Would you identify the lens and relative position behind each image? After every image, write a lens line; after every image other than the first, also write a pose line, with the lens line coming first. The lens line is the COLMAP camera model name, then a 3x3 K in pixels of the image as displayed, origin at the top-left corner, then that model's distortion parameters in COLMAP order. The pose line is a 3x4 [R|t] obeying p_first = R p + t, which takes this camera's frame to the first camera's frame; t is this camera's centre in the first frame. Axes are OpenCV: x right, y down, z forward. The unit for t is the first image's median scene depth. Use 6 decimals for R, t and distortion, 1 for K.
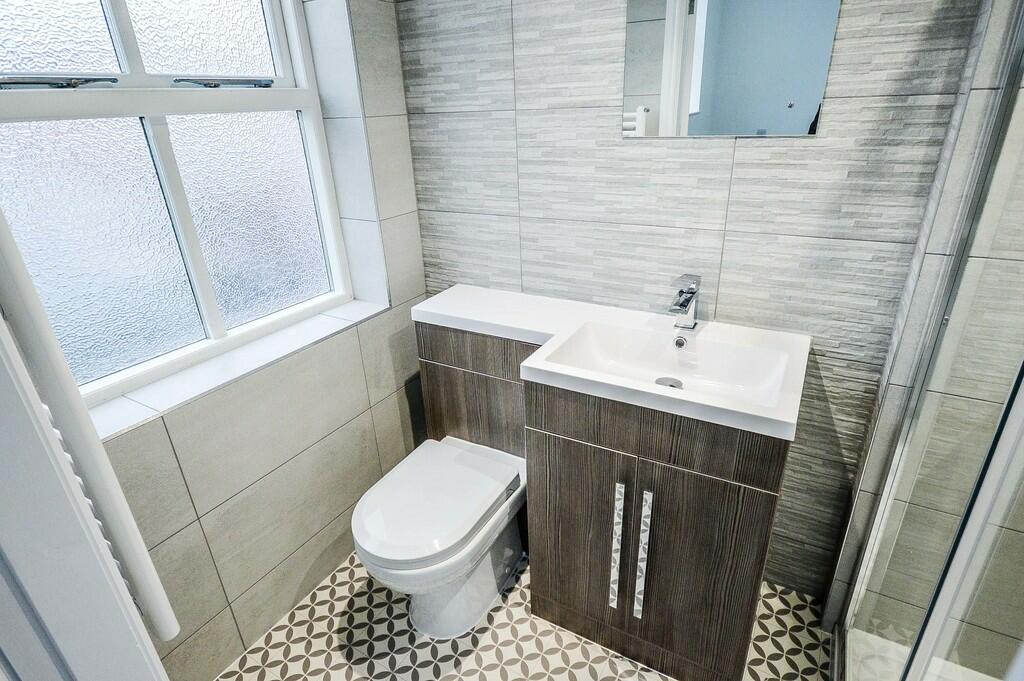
lens RADIAL K [[538.7, 0, 511.9], [0, 538.7, 335.3], [0, 0, 1]] dist [0.000423, -0.002174]
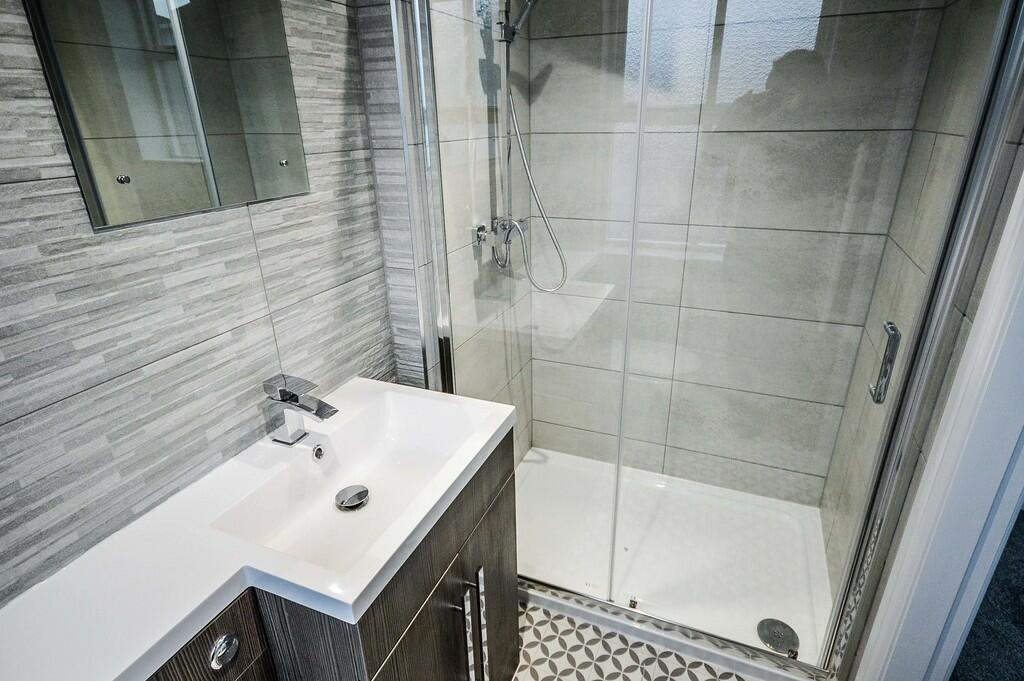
lens RADIAL K [[538.7, 0, 513.4], [0, 538.7, 347.1], [0, 0, 1]] dist [0.000423, -0.002174]
pose [[-0.127759, -0.340981, 0.931348, -0.465607], [0.427026, 0.828636, 0.361954, -0.313150], [-0.895168, 0.443953, 0.039742, 0.709039]]
